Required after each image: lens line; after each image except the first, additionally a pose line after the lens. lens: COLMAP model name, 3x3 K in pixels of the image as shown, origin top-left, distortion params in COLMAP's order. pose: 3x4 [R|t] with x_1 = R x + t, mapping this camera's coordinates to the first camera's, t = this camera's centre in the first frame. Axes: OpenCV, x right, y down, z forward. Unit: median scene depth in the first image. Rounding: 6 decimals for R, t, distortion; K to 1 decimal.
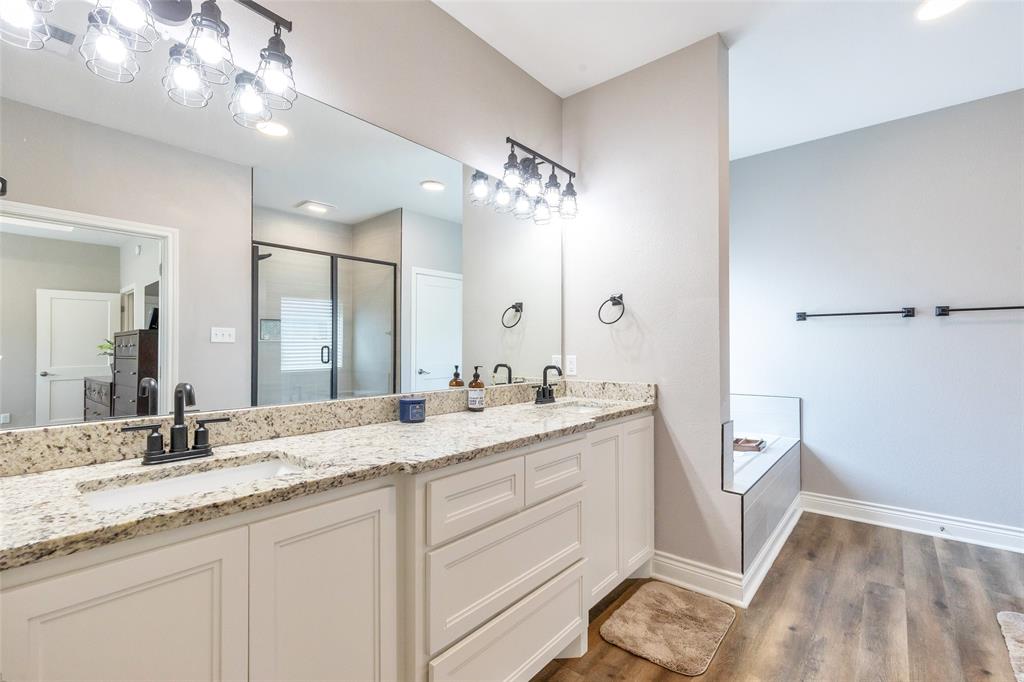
lens RADIAL K [[465.4, 0, 510.3], [0, 465.4, 343.1], [0, 0, 1]] dist [0.015542, 0.000300]
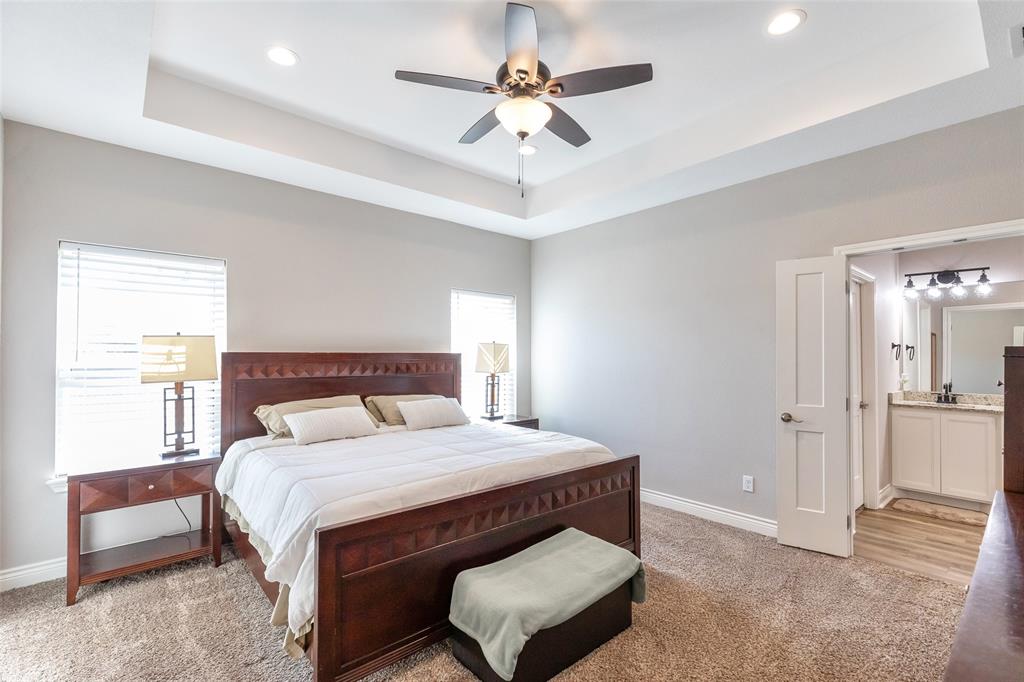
lens RADIAL K [[465.4, 0, 511.1], [0, 465.4, 346.4], [0, 0, 1]] dist [0.015542, 0.000300]
pose [[-0.135590, -0.014042, -0.990665, 1.786522], [0.005856, 0.999871, -0.014974, -0.088625], [0.990748, -0.007832, -0.135491, -0.987459]]
